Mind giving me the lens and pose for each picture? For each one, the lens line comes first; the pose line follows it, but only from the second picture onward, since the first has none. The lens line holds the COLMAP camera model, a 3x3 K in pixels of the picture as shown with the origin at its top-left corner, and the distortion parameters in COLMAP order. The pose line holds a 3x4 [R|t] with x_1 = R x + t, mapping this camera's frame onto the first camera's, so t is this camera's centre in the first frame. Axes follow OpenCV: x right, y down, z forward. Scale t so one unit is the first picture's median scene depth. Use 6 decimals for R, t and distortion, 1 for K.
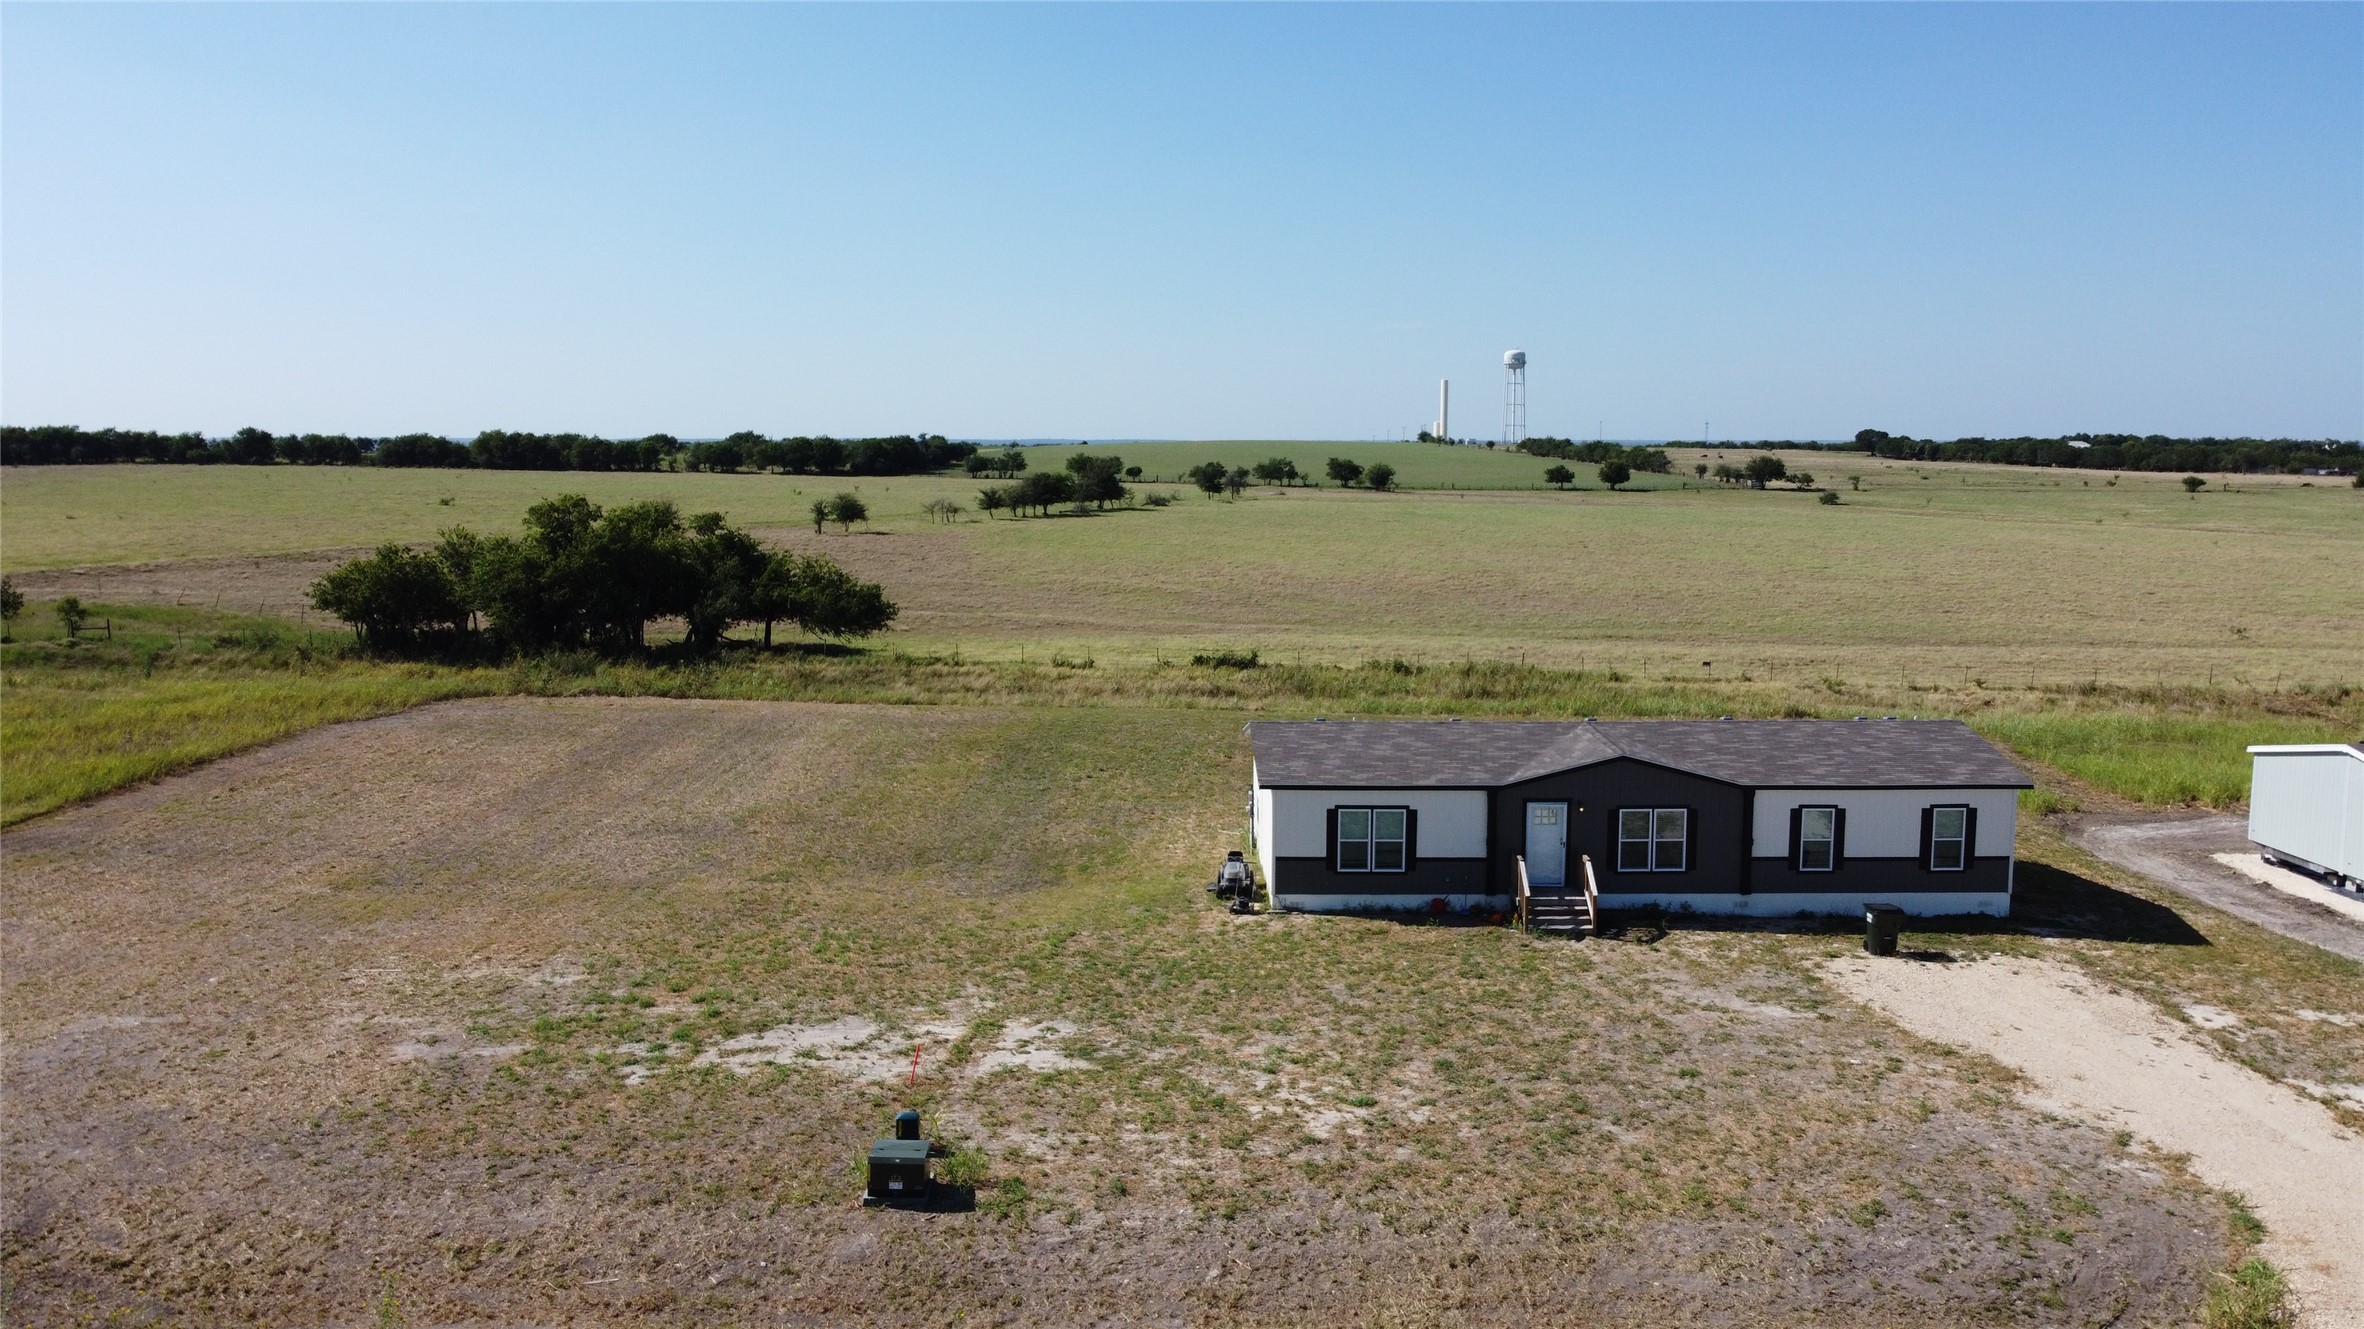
lens RADIAL K [[1793.7, 0, 1182.0], [0, 1793.7, 664.5], [0, 0, 1]] dist [0.002022, -0.002696]
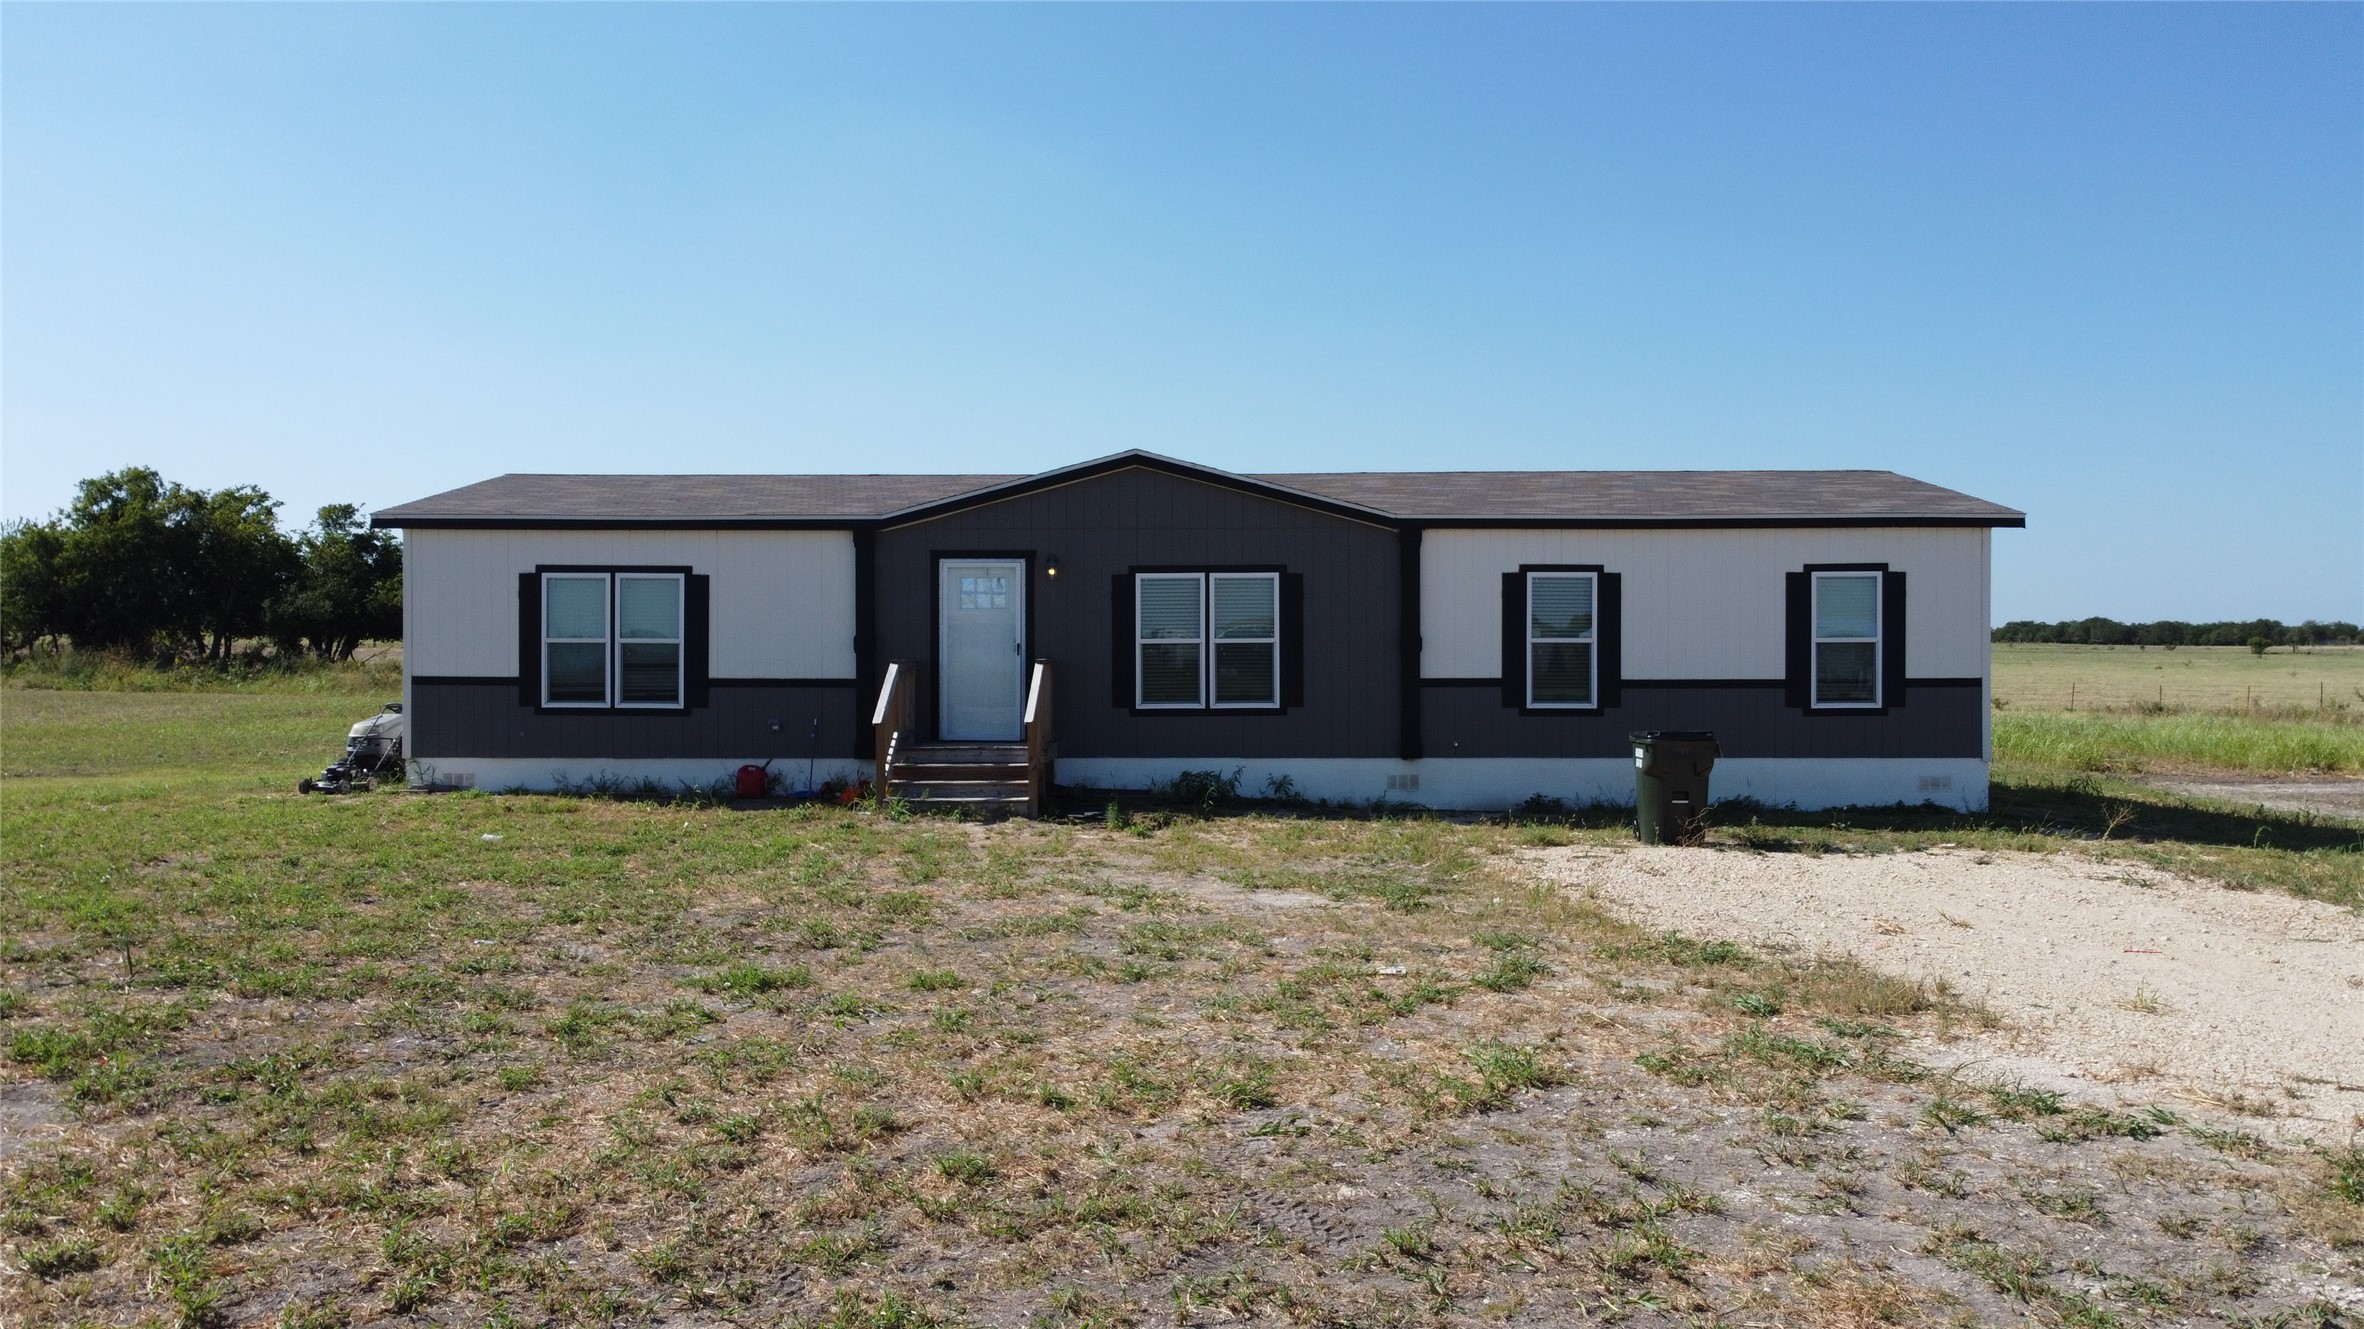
lens RADIAL K [[1793.7, 0, 1182.0], [0, 1793.7, 664.5], [0, 0, 1]] dist [0.002022, -0.002696]
pose [[0.999612, -0.000441, -0.027864, 0.359893], [-0.002734, 0.993496, -0.113835, 0.211170], [0.027733, 0.113867, 0.993109, 0.717749]]
